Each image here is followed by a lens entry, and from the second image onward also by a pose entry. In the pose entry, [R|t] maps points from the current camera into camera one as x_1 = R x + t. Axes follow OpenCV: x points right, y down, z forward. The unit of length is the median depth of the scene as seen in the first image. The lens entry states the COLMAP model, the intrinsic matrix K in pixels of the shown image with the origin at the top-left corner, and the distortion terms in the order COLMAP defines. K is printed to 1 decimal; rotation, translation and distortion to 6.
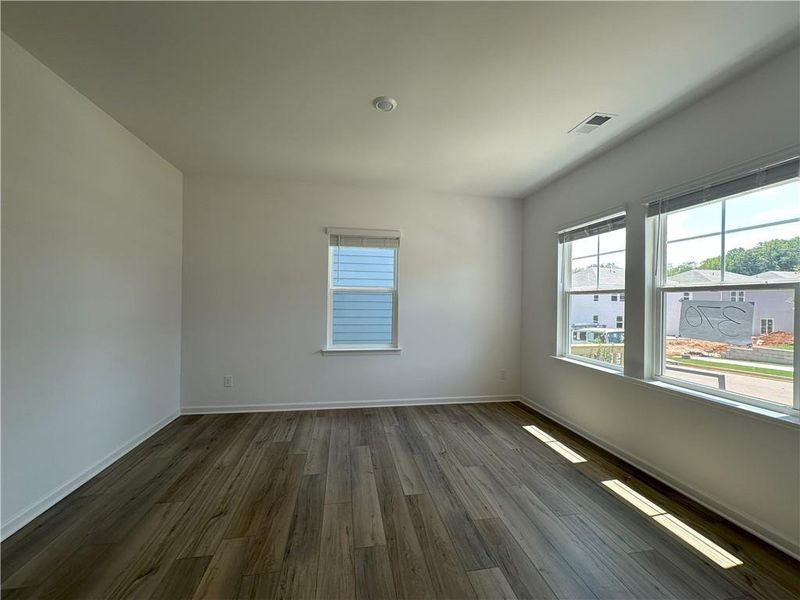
lens RADIAL K [[318.9, 0, 400.0], [0, 318.9, 300.0], [0, 0, 1]] dist [-0.003010, 0.000535]
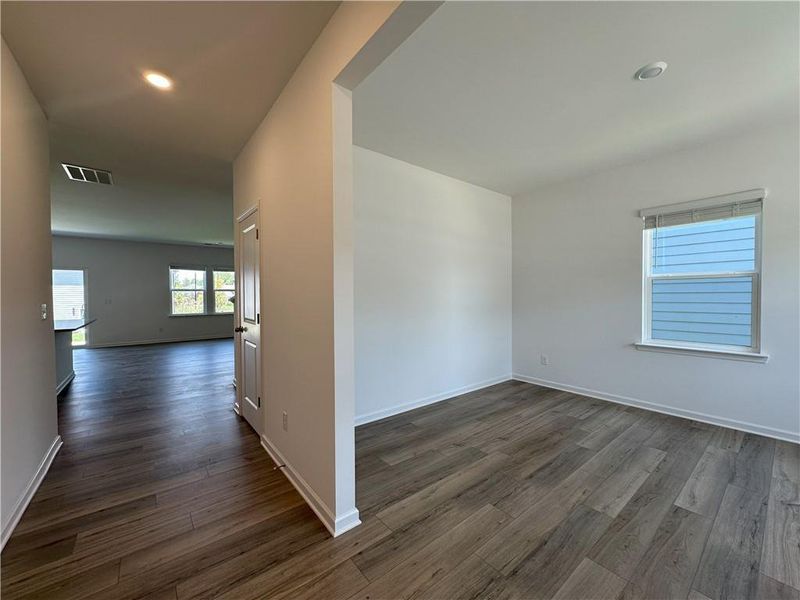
lens RADIAL K [[318.9, 0, 400.0], [0, 318.9, 300.0], [0, 0, 1]] dist [-0.003010, 0.000535]
pose [[0.476568, -0.006394, -0.879115, 0.297716], [0.012489, 0.999922, -0.000503, 0.026676], [0.879049, -0.010740, 0.476610, -0.054653]]
